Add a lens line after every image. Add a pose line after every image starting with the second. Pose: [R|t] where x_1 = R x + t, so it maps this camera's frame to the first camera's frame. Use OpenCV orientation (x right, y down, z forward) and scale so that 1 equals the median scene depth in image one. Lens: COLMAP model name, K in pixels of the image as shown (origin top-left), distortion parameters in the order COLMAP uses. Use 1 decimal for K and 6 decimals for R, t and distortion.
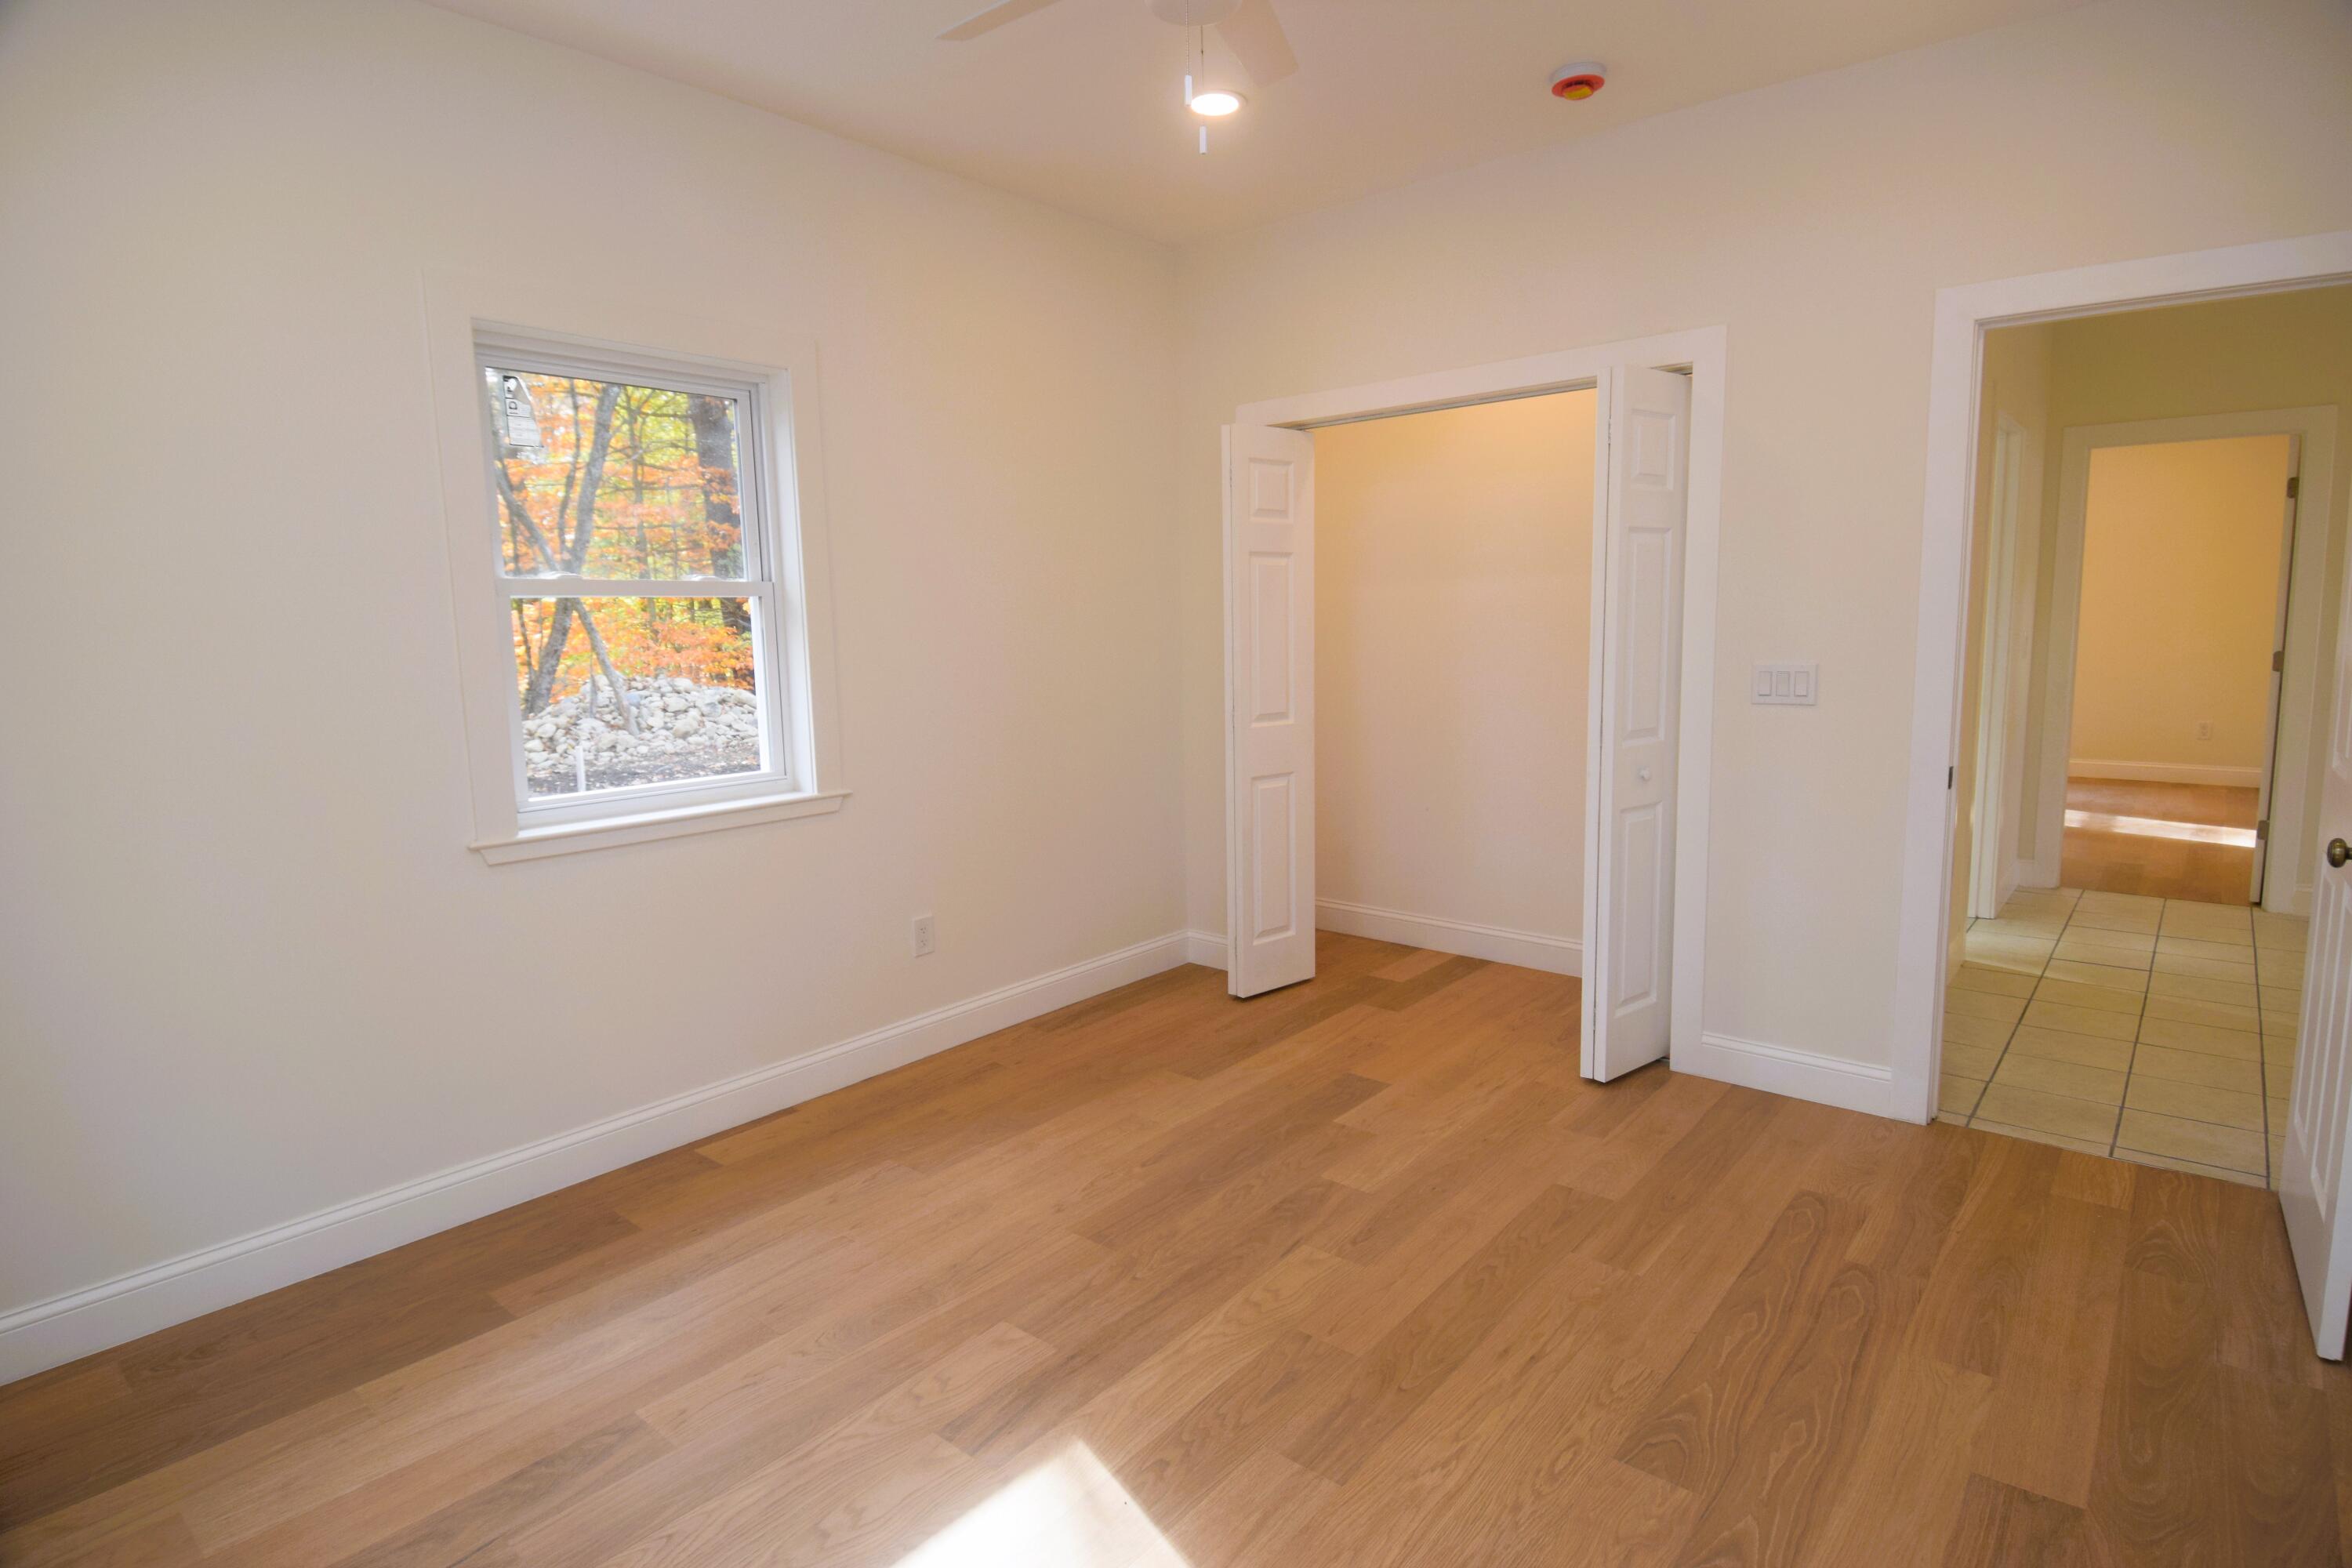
lens RADIAL K [[1222.9, 0, 1183.5], [0, 1222.9, 774.4], [0, 0, 1]] dist [0.022338, -0.025157]
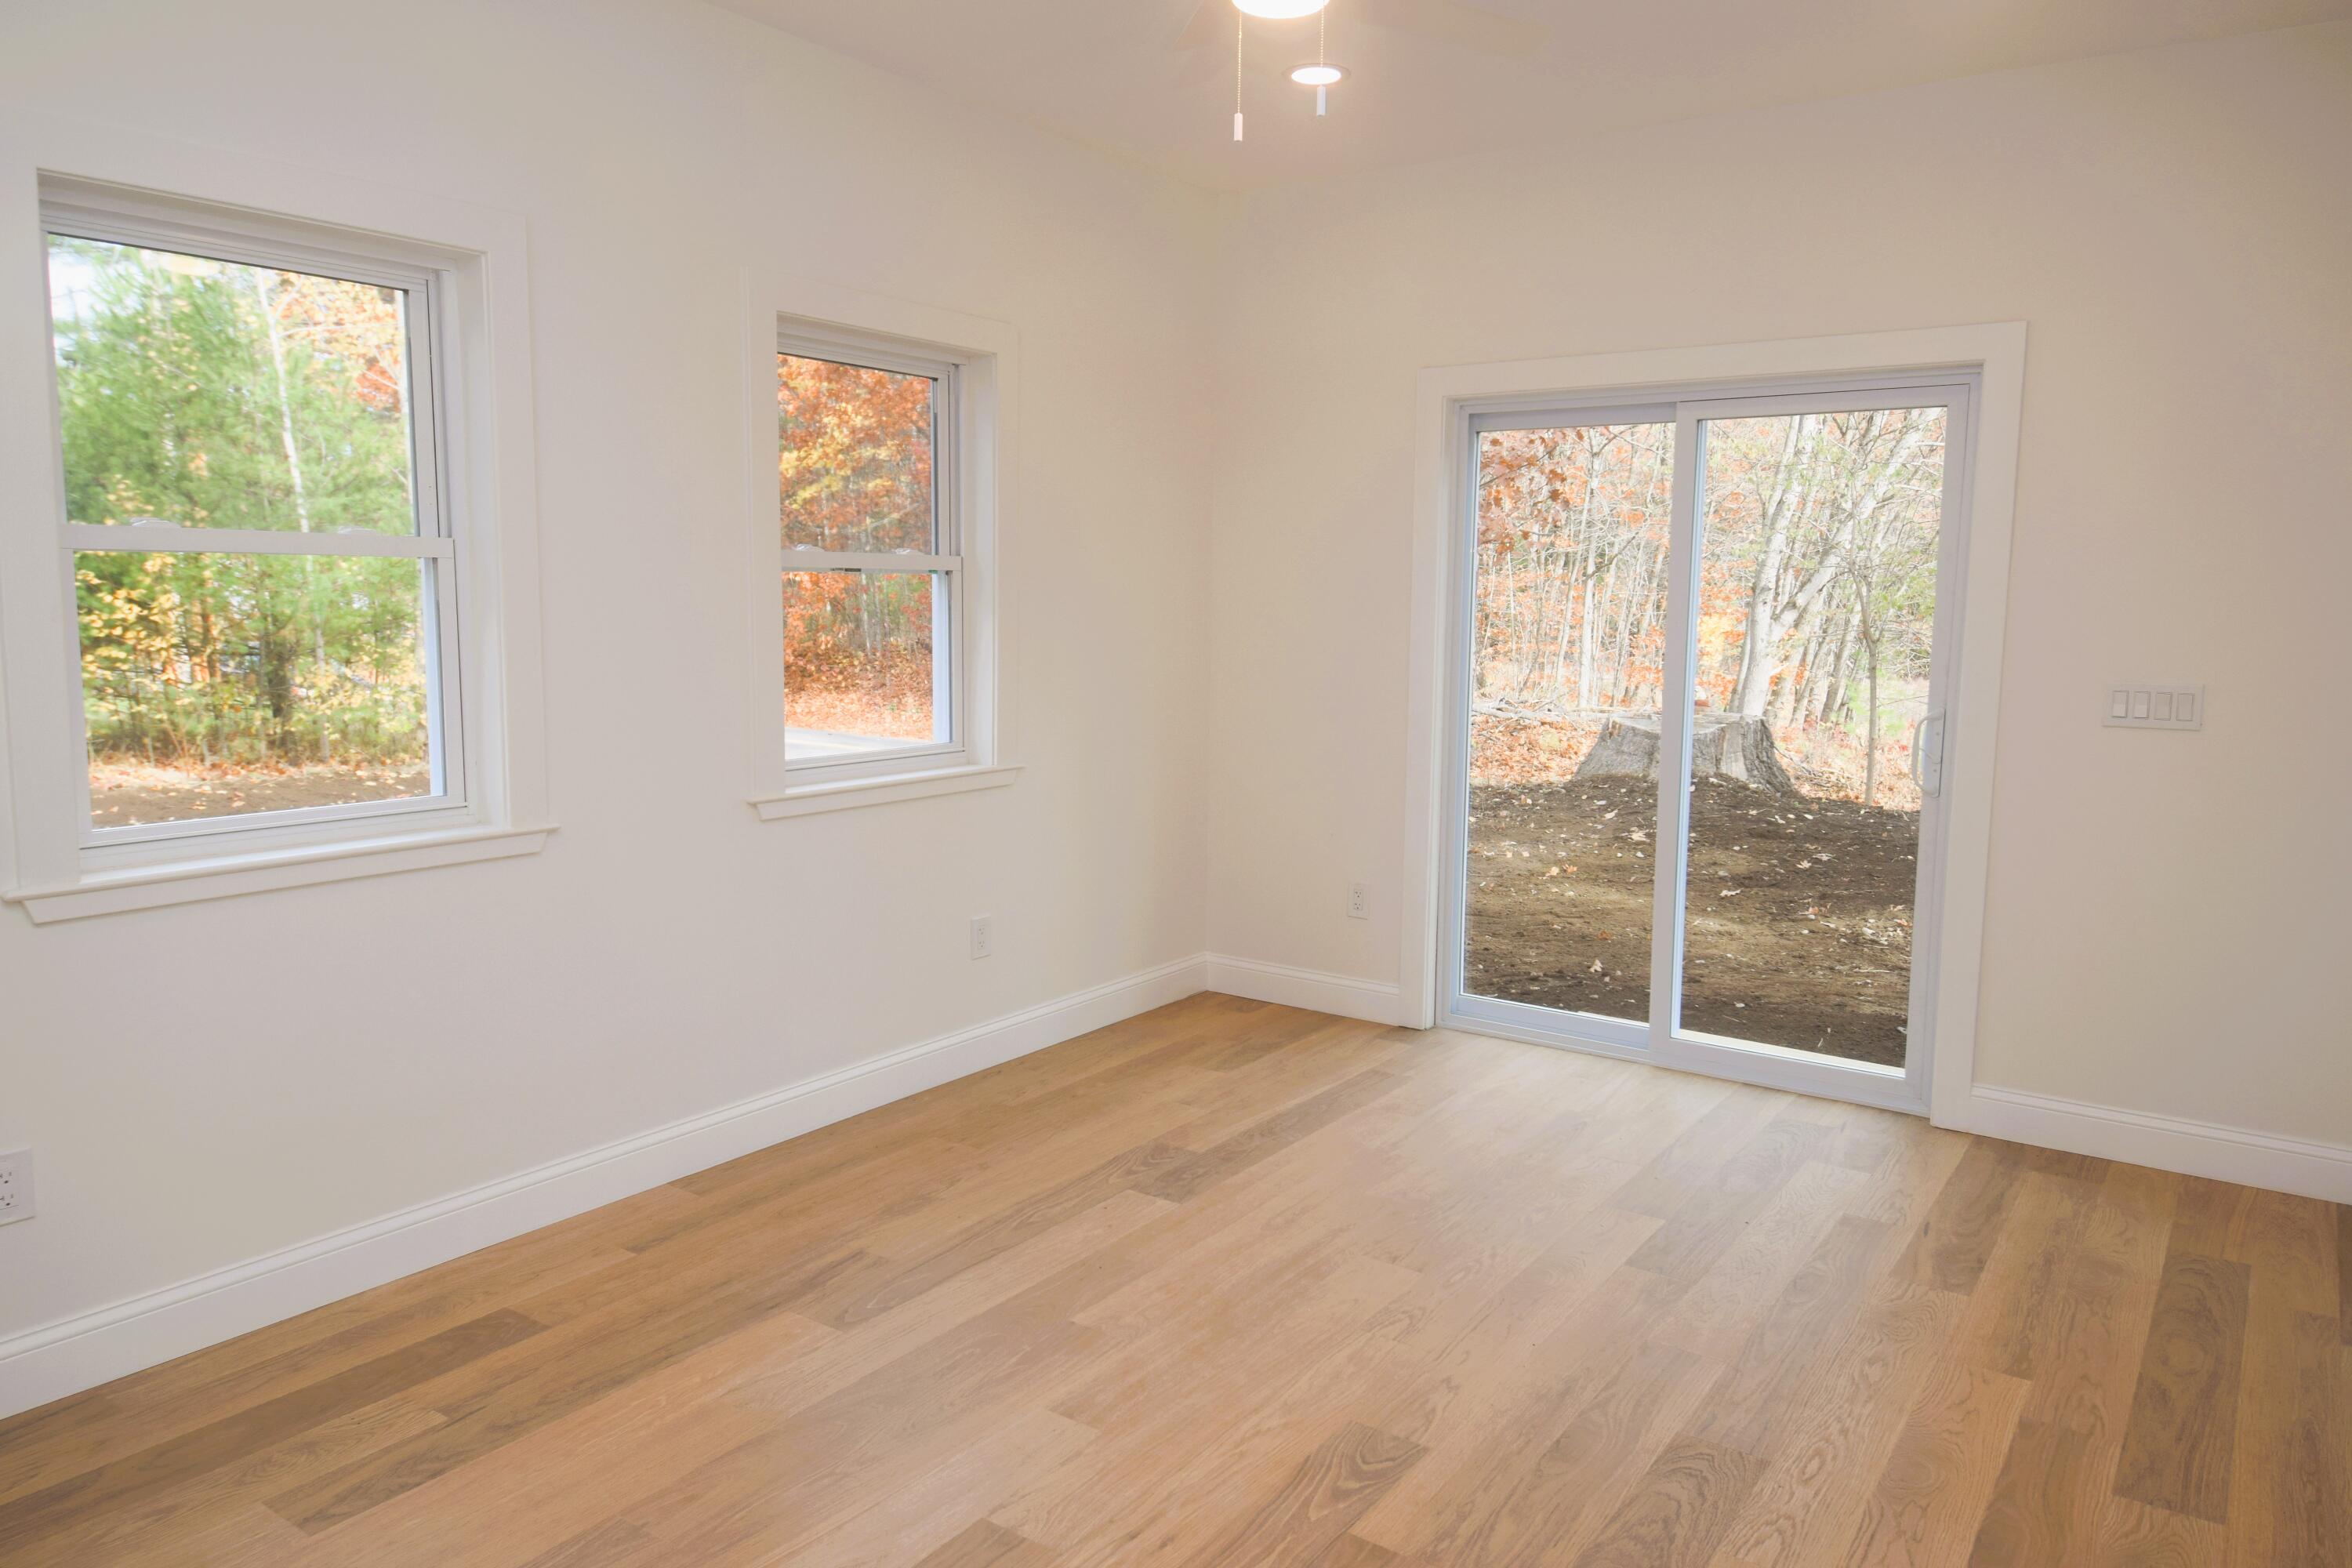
lens RADIAL K [[1578.9, 0, 1190.6], [0, 1578.9, 779.7], [0, 0, 1]] dist [0.010206, -0.007870]
pose [[0.994744, 0.015073, 0.101281, -0.373061], [-0.013290, 0.999745, -0.018261, 0.066525], [-0.101531, 0.016819, 0.994690, -0.436911]]
